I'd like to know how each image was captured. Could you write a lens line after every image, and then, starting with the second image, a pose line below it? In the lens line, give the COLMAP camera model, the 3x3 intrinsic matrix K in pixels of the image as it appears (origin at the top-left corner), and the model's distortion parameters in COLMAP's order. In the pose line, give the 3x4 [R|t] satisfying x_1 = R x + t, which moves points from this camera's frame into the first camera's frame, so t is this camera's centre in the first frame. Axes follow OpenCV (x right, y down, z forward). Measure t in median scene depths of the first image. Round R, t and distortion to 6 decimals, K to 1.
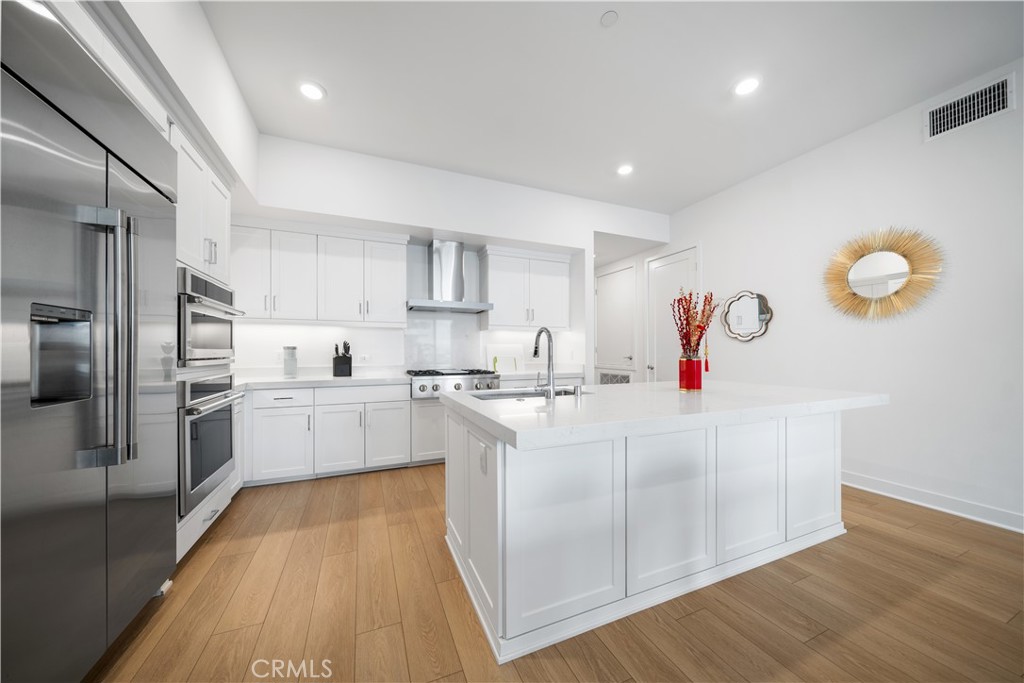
lens RADIAL K [[348.9, 0, 509.7], [0, 348.9, 351.7], [0, 0, 1]] dist [-0.000042, -0.000179]
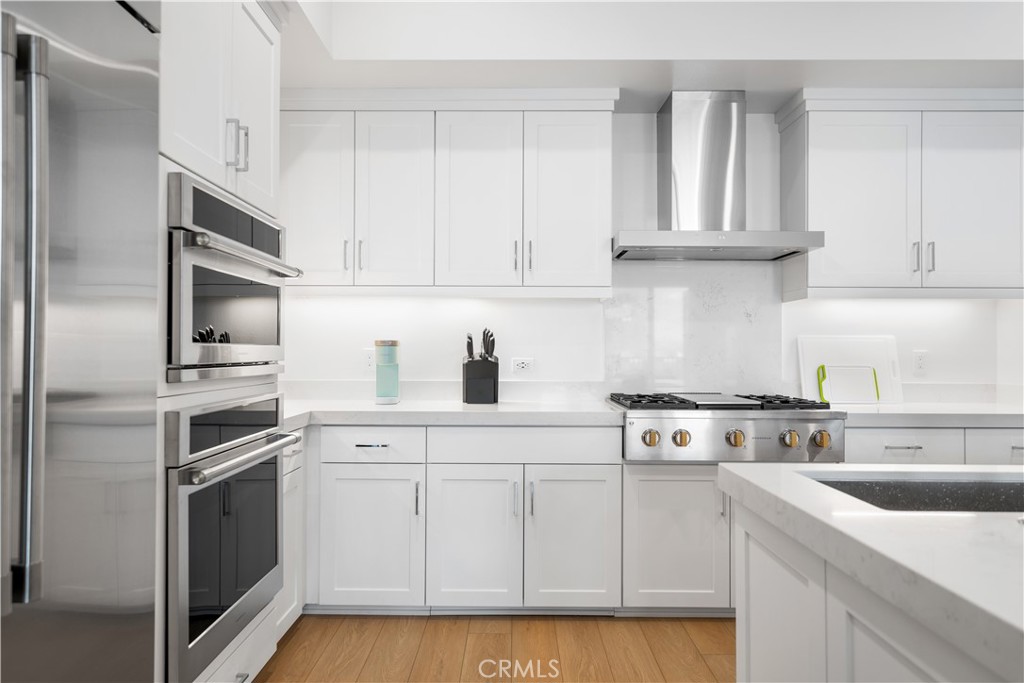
lens RADIAL K [[701.8, 0, 512.0], [0, 701.8, 341.5], [0, 0, 1]] dist [-0.000088, -0.000068]
pose [[0.919006, -0.001224, -0.394243, -0.068899], [-0.004880, 0.999883, -0.014479, 0.000225], [0.394214, 0.015230, 0.918892, 0.150625]]
